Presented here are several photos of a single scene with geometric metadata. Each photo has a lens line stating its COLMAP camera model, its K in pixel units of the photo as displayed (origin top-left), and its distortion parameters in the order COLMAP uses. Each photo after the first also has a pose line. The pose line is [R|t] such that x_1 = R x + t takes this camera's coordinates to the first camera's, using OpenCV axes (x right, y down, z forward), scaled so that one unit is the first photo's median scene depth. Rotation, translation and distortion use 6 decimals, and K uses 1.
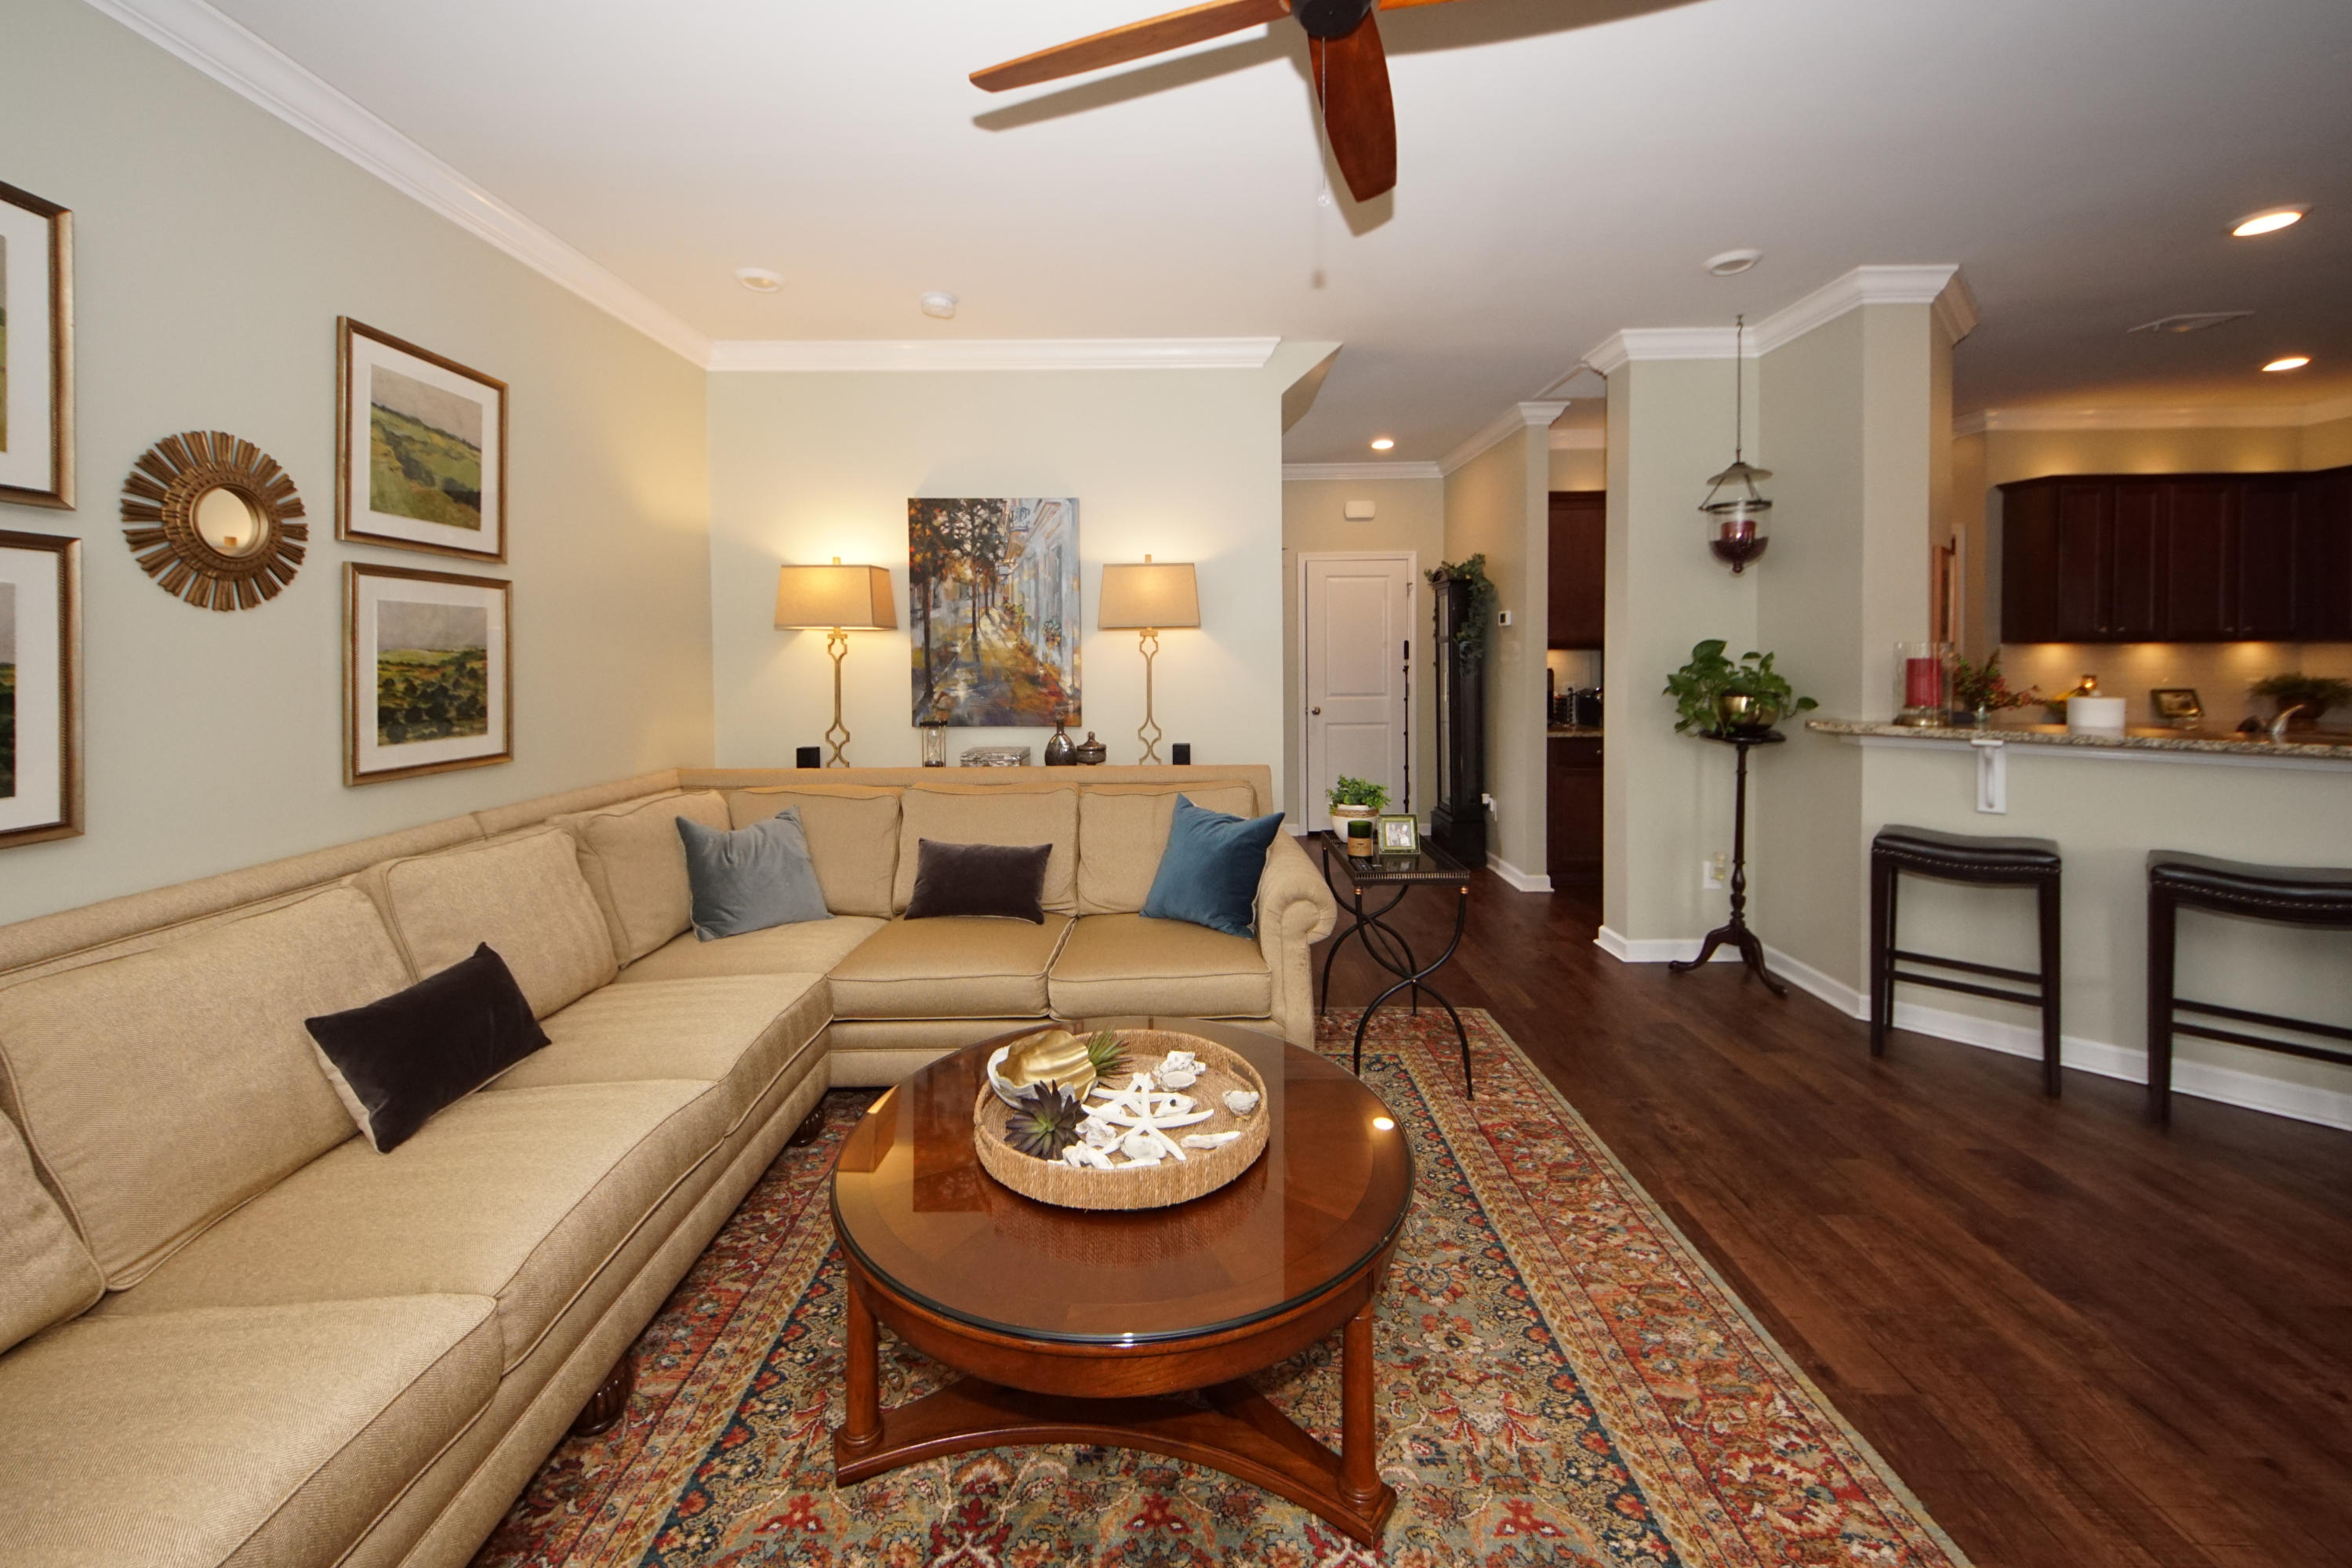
lens RADIAL K [[908.2, 0, 1174.5], [0, 908.2, 662.6], [0, 0, 1]] dist [0.018282, -0.000450]
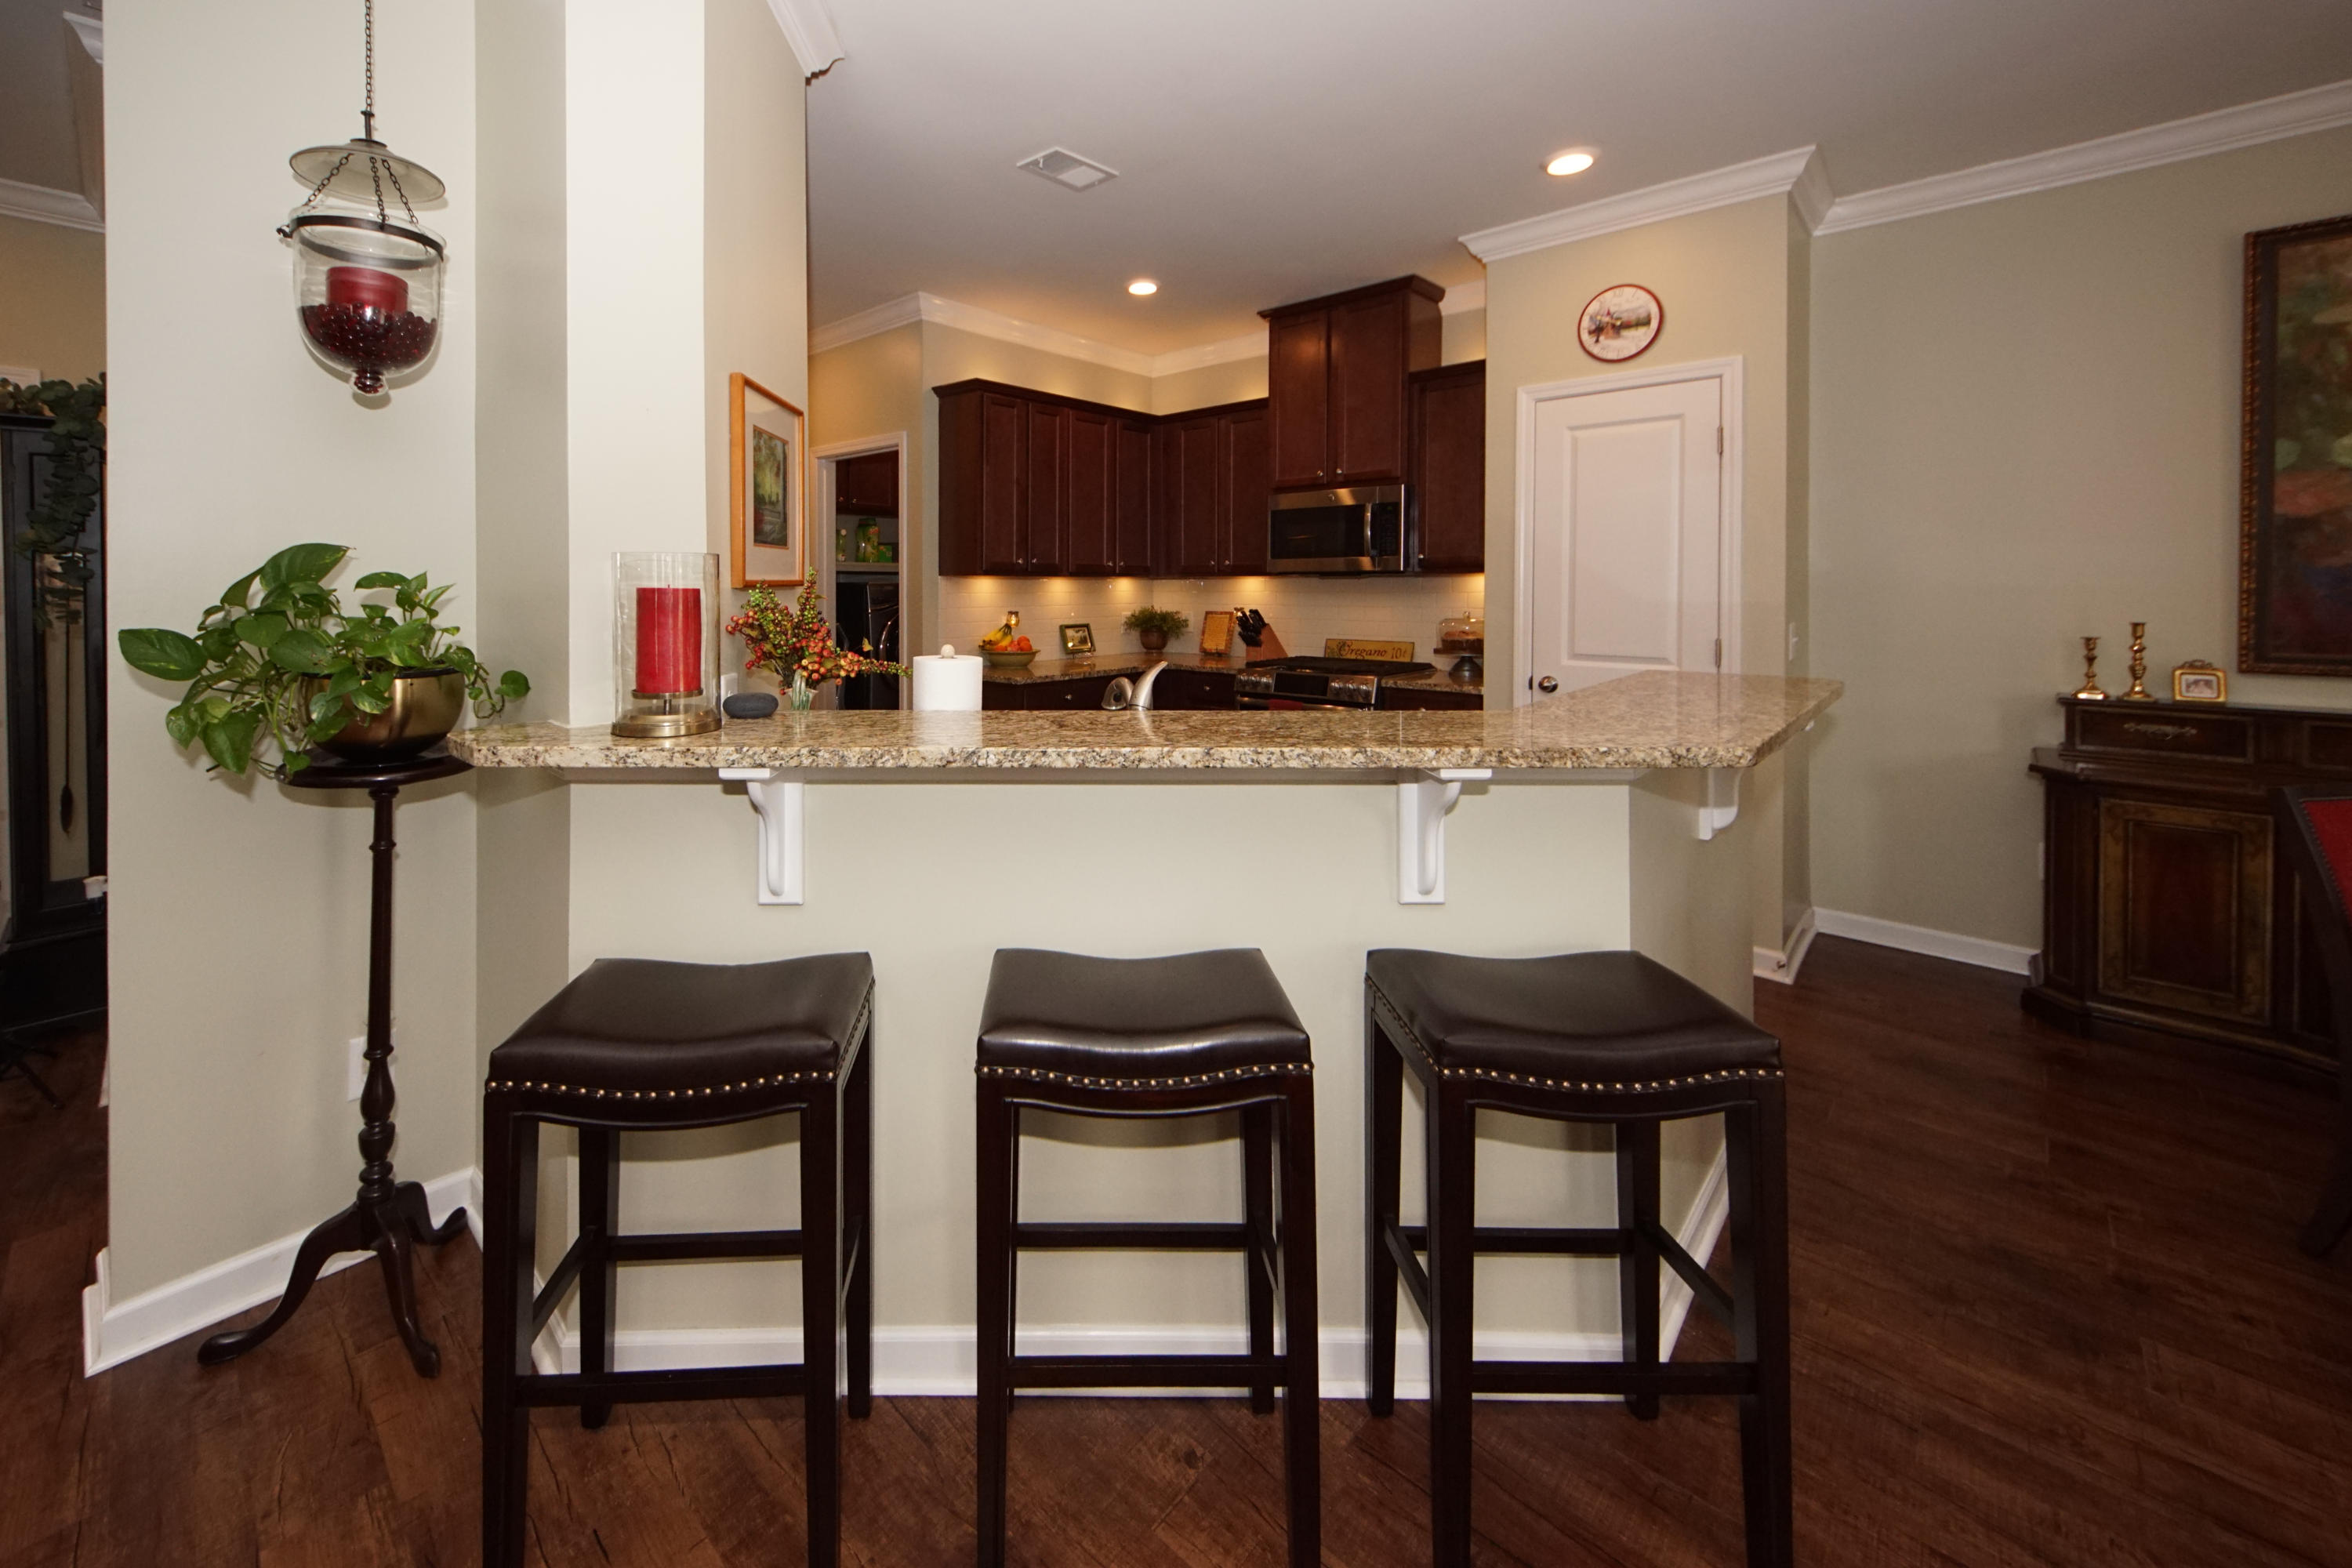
lens RADIAL K [[893.3, 0, 1070.0], [0, 893.3, 610.7], [0, 0, 1]] dist [-0.006999, -0.000201]
pose [[0.708468, -0.011699, 0.705646, 0.555427], [0.004405, 0.999916, 0.012155, 0.001635], [-0.705729, -0.005503, 0.708460, 0.466120]]
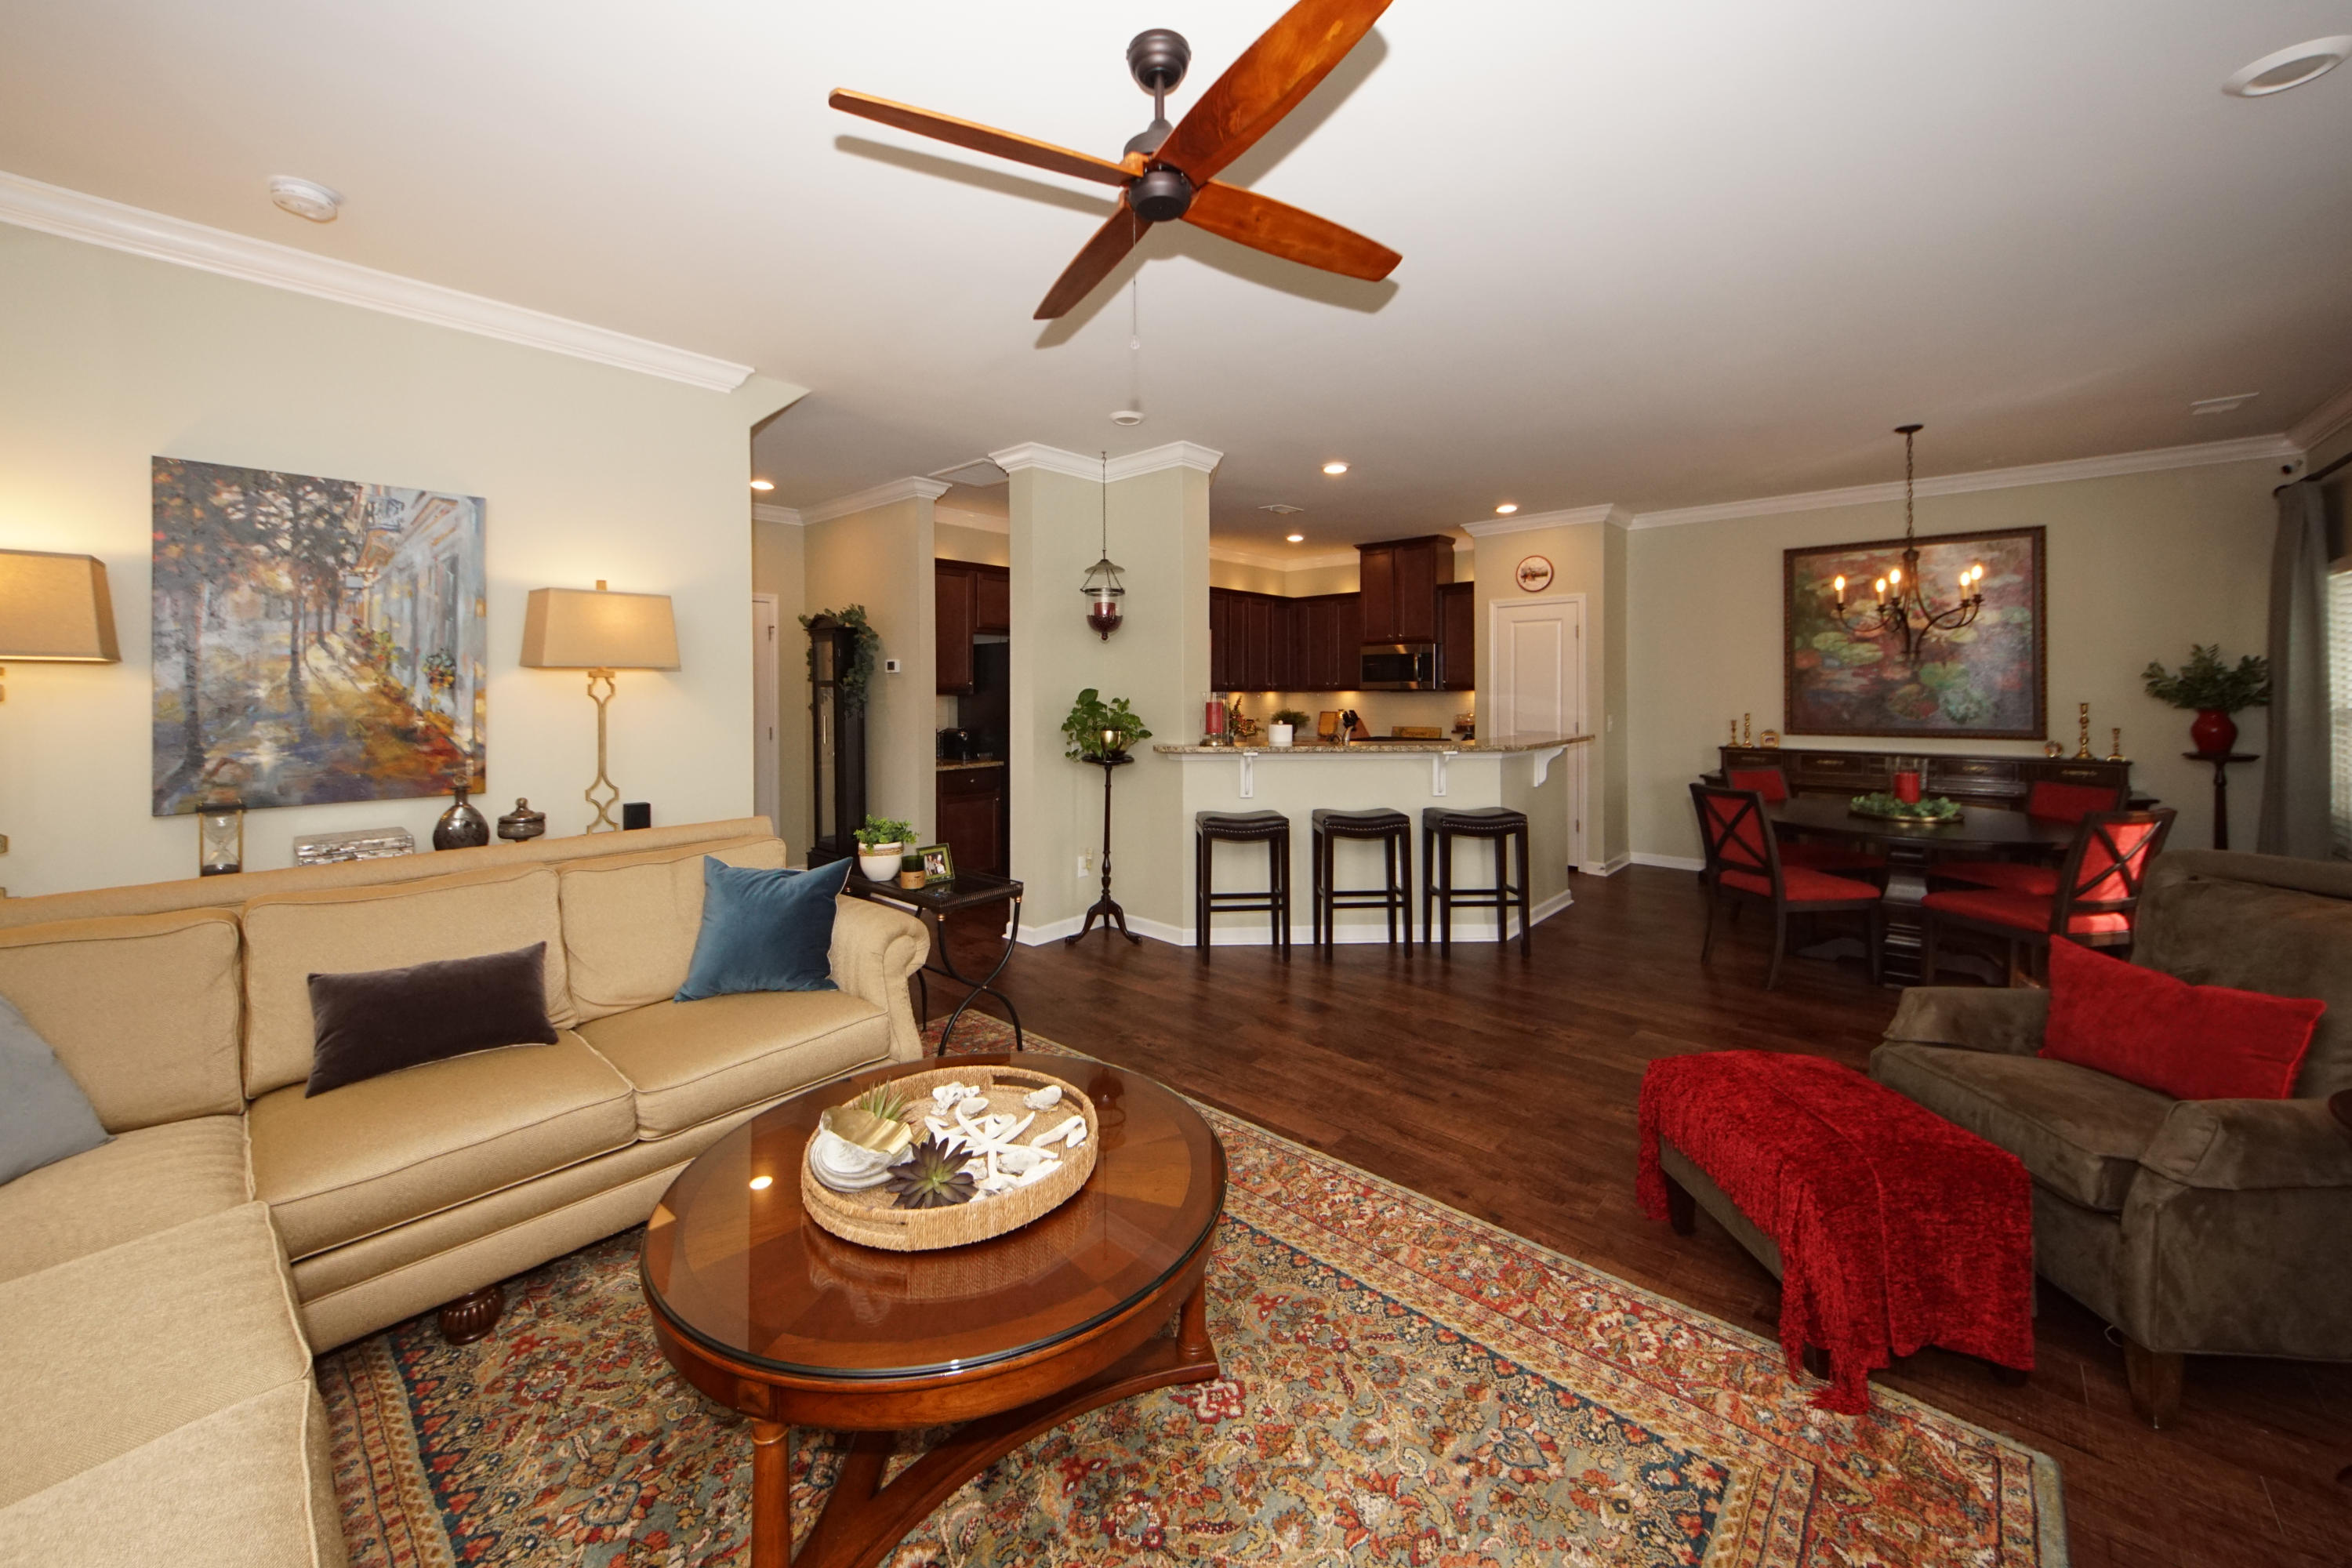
lens RADIAL K [[863.6, 0, 1167.8], [0, 863.6, 687.9], [0, 0, 1]] dist [0.017274, -0.000175]
pose [[0.672068, 0.009007, 0.740435, -0.273166], [0.005760, 0.999832, -0.017391, -0.003122], [-0.740467, 0.015953, 0.671903, 0.069104]]
